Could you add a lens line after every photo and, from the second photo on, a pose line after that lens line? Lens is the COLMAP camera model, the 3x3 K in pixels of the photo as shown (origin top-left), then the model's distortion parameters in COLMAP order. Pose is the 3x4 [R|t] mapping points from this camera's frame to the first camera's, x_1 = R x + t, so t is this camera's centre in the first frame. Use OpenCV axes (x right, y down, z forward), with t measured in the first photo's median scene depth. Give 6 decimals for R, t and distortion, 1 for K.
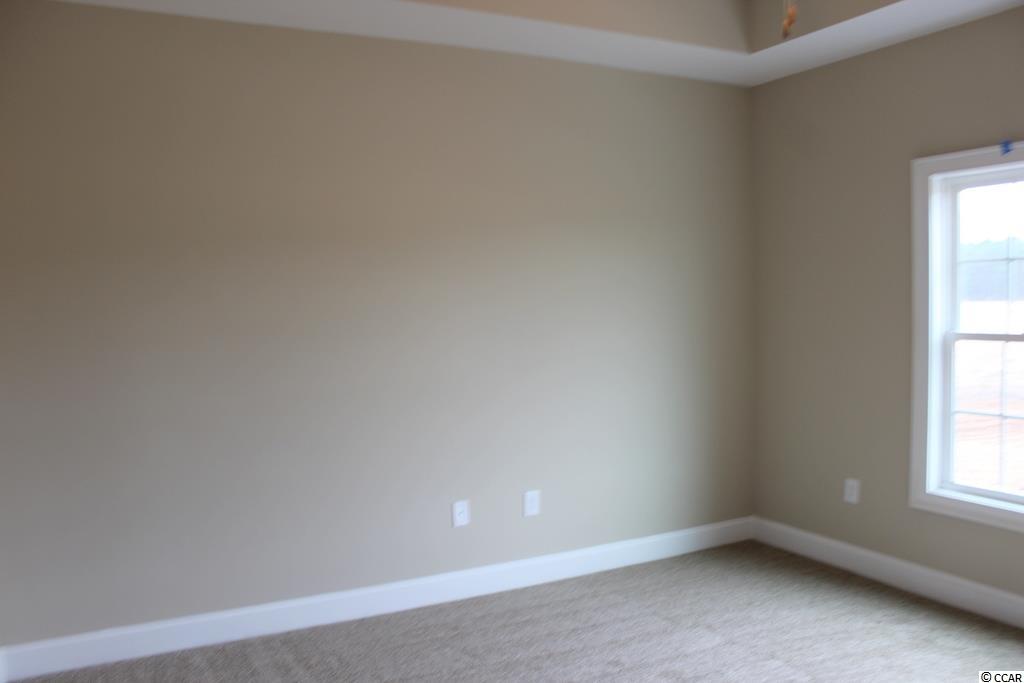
lens RADIAL K [[851.0, 0, 504.1], [0, 851.0, 334.8], [0, 0, 1]] dist [-0.161406, 0.130715]
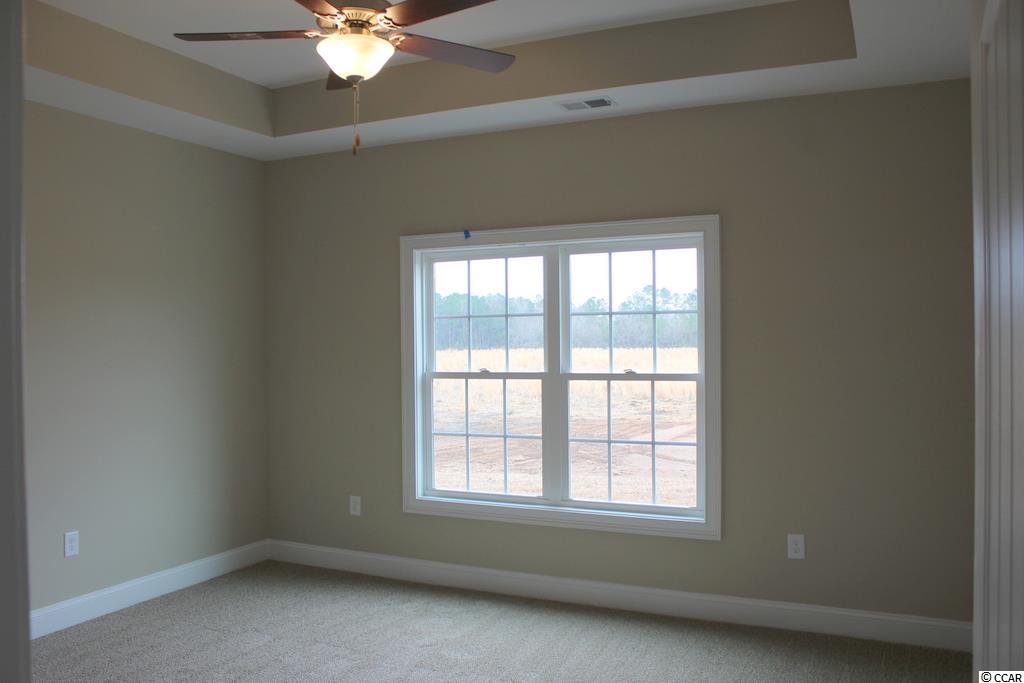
lens RADIAL K [[851.0, 0, 509.9], [0, 851.0, 335.4], [0, 0, 1]] dist [-0.161406, 0.130715]
pose [[0.789549, 0.016444, 0.613467, -0.176515], [0.024748, 0.997975, -0.058602, 0.020445], [-0.613189, 0.061451, 0.787543, -0.134876]]
